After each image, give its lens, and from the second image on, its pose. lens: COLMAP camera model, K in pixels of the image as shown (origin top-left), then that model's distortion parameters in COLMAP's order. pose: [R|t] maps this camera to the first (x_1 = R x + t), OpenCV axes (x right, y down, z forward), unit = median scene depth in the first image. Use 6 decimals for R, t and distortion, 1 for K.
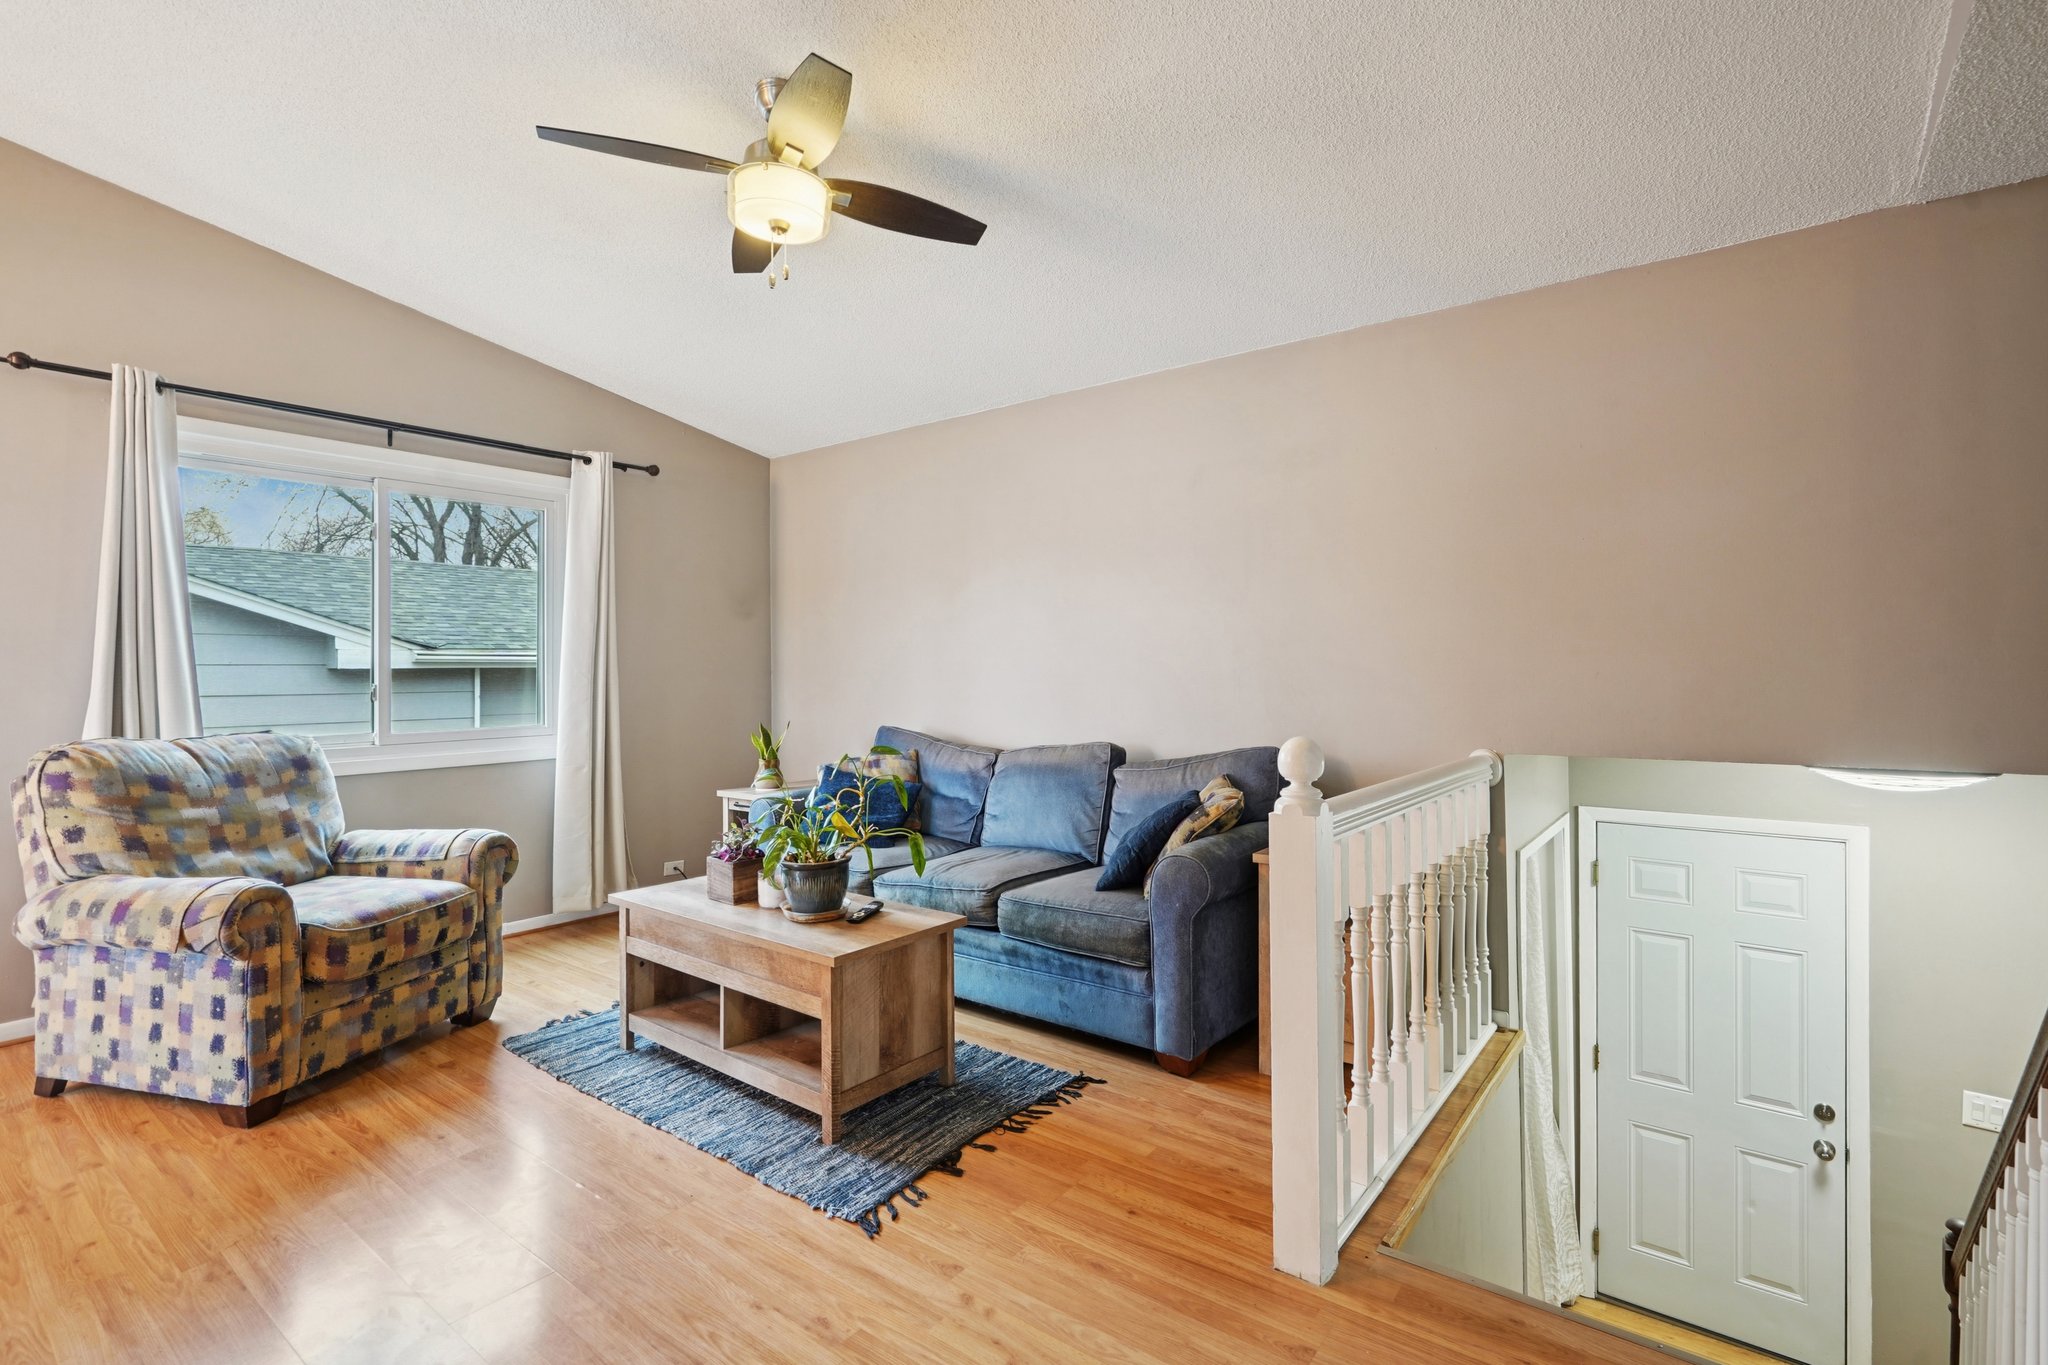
lens RADIAL K [[955.0, 0, 1024.6], [0, 955.0, 691.7], [0, 0, 1]] dist [0.000050, 0.000631]
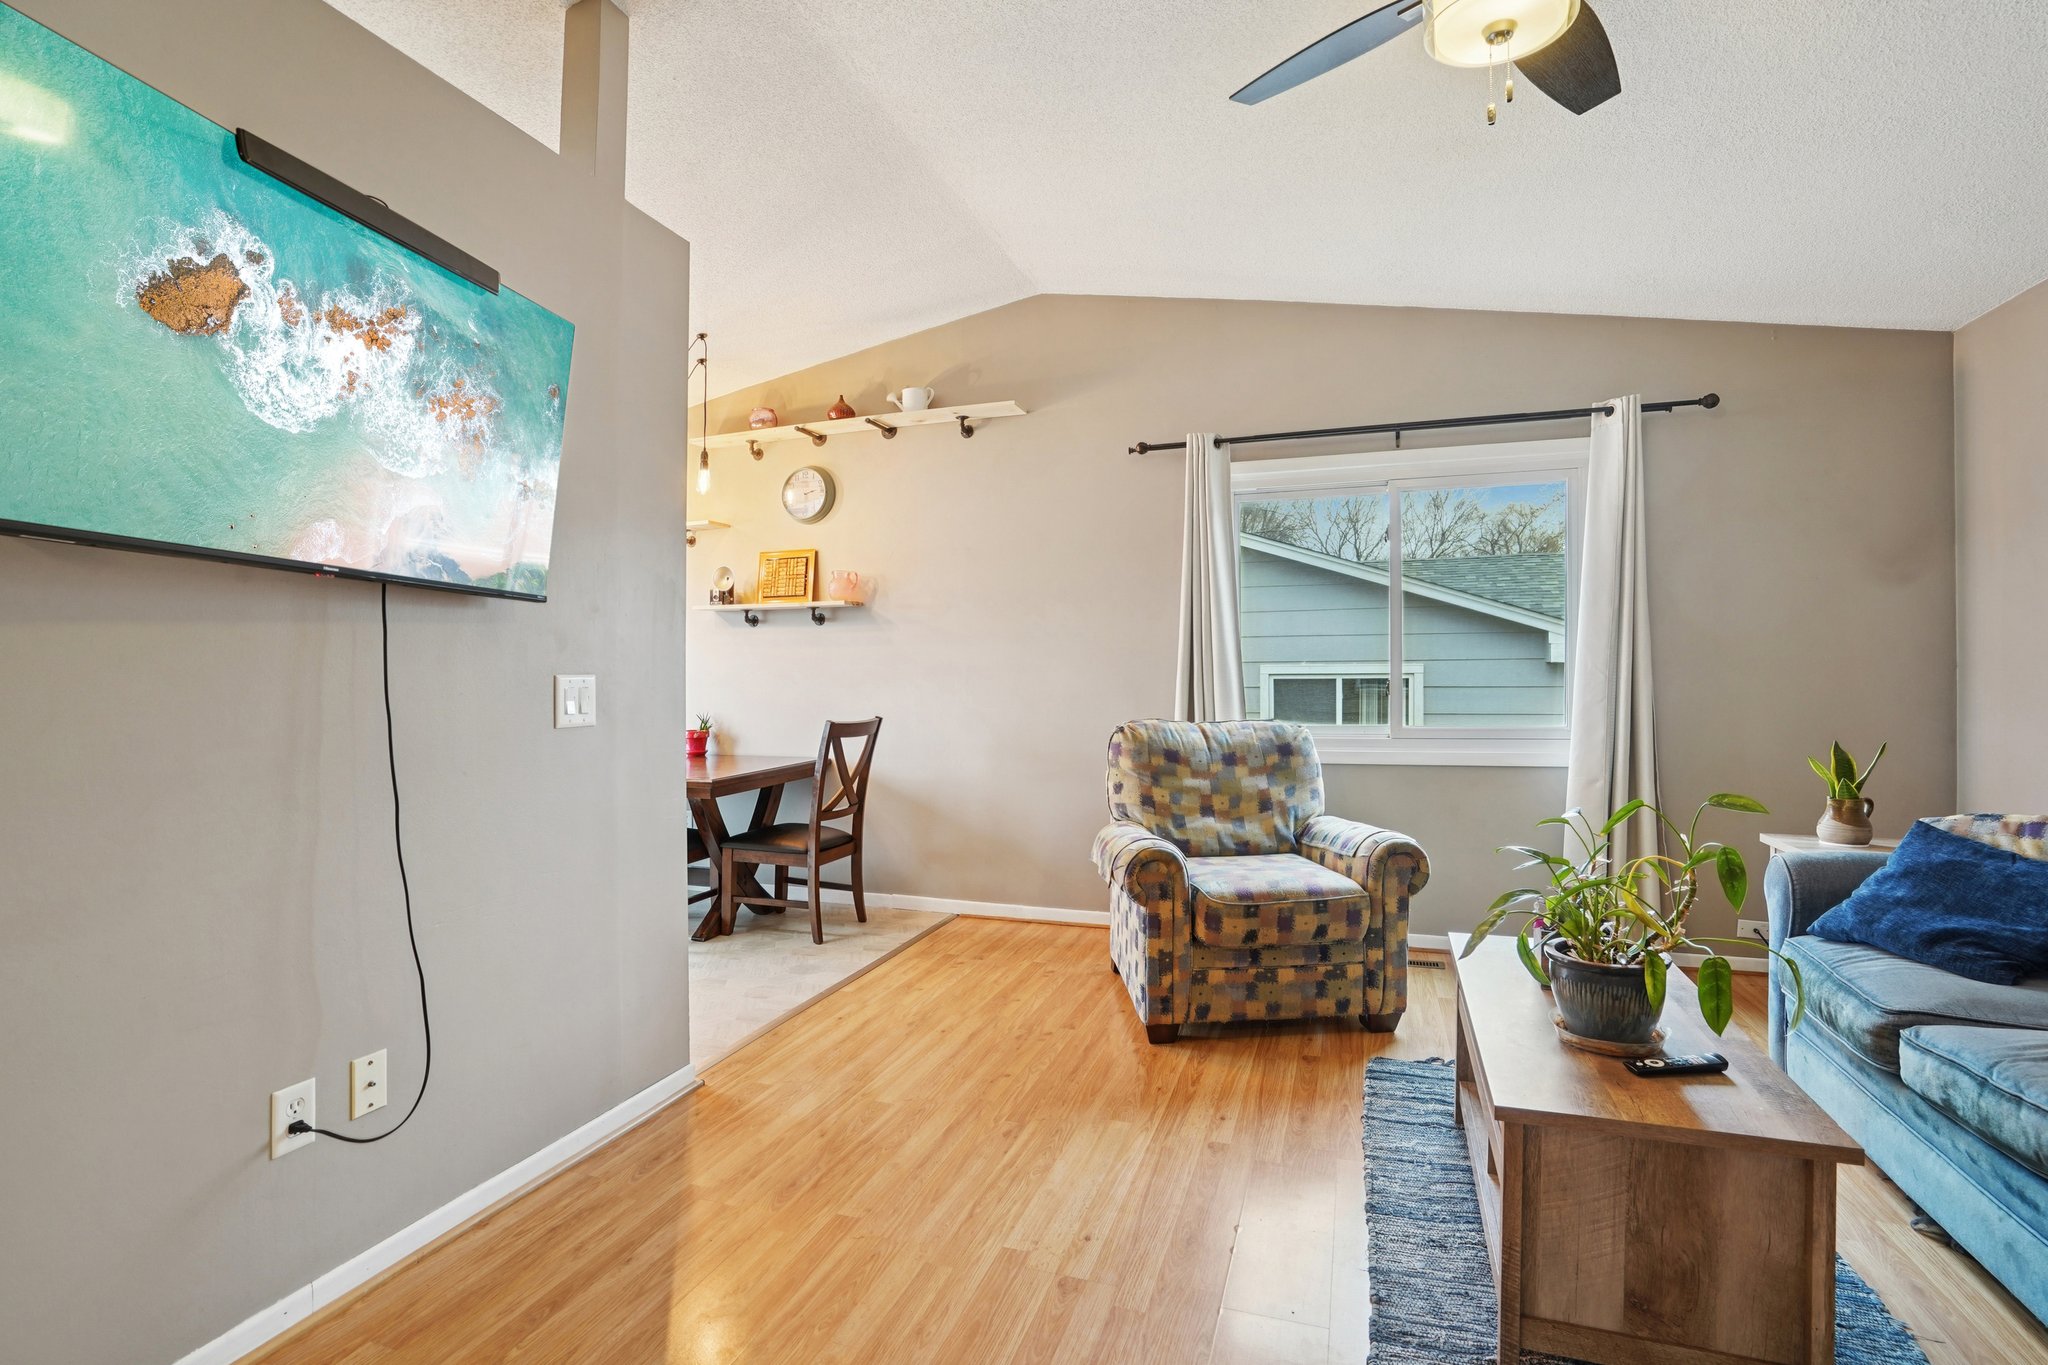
lens RADIAL K [[968.0, 0, 1016.6], [0, 968.0, 687.1], [0, 0, 1]] dist [-0.064000, 0.029517]
pose [[0.309171, 0.015865, -0.950874, 0.249766], [-0.012203, 0.999845, 0.012714, -0.010162], [0.950928, 0.007673, 0.309317, 0.388787]]
